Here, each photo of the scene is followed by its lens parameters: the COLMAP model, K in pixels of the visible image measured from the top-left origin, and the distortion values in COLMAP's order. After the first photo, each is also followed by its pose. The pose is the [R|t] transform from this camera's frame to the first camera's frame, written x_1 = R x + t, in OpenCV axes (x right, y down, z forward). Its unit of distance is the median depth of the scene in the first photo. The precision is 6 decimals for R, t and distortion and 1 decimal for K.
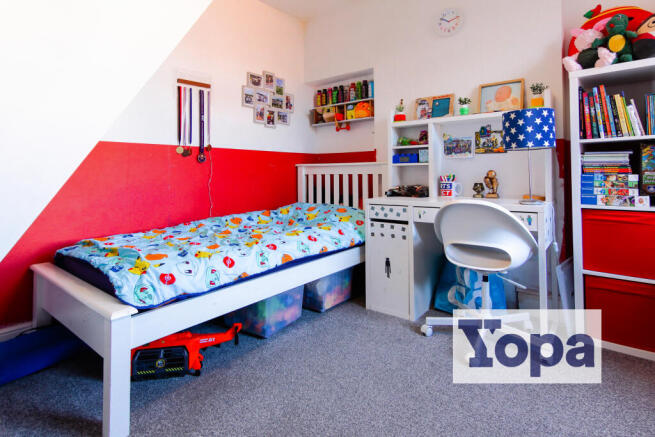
lens RADIAL K [[345.7, 0, 327.4], [0, 345.7, 166.6], [0, 0, 1]] dist [-0.000586, 0.000489]
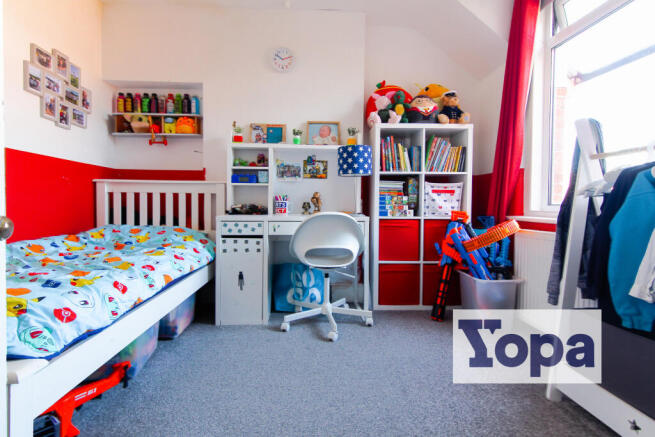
lens RADIAL K [[335.4, 0, 322.6], [0, 335.4, 213.6], [0, 0, 1]] dist [-0.002033, 0.001636]
pose [[0.746543, -0.000375, 0.665337, -0.314743], [-0.028899, 0.999038, 0.032989, 0.048090], [-0.664709, -0.043856, 0.745814, 0.087362]]
